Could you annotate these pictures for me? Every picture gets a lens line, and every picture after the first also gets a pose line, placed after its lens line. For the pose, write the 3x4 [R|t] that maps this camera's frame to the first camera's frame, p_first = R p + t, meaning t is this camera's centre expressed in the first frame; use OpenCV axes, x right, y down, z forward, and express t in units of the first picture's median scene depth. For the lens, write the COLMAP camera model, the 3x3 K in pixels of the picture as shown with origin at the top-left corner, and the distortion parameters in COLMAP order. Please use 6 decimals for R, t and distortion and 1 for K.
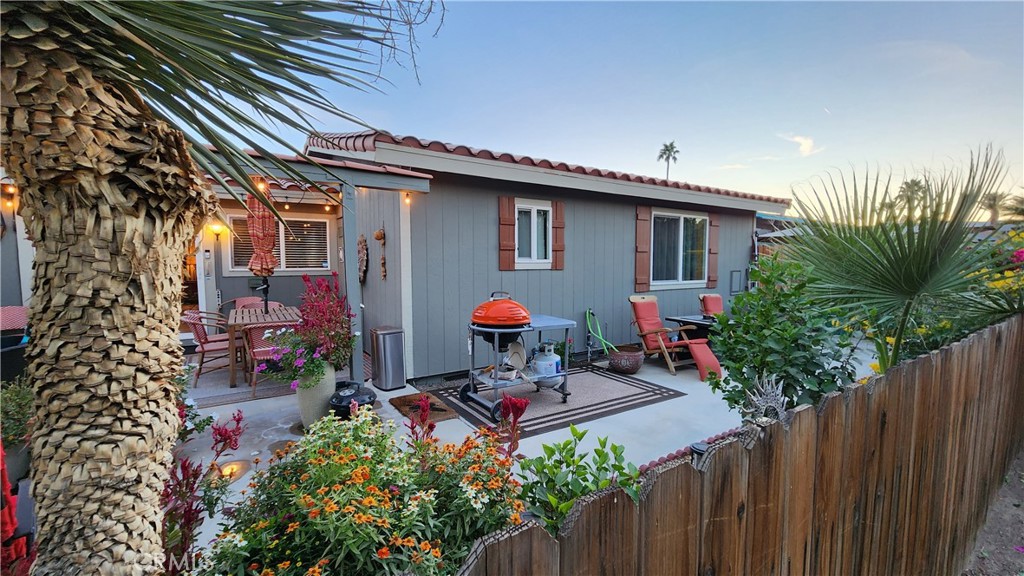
lens RADIAL K [[425.4, 0, 507.5], [0, 425.4, 292.9], [0, 0, 1]] dist [0.000309, -0.000380]
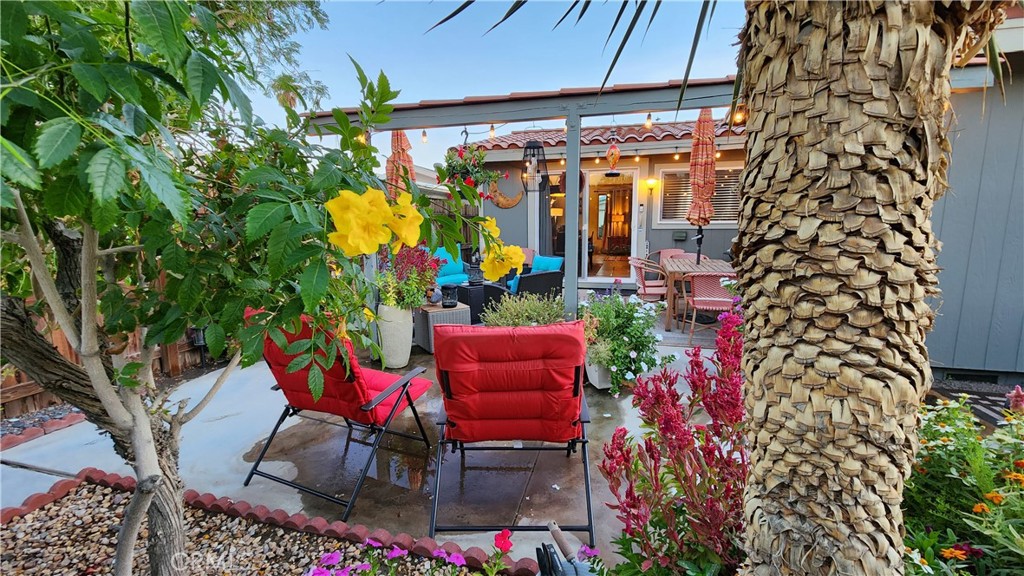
lens RADIAL K [[425.4, 0, 507.5], [0, 425.4, 292.9], [0, 0, 1]] dist [0.000309, -0.000380]
pose [[0.652544, 0.120578, -0.748096, -0.829432], [-0.051290, 0.992022, 0.115155, 0.175571], [0.756013, -0.036774, 0.653523, 0.148725]]
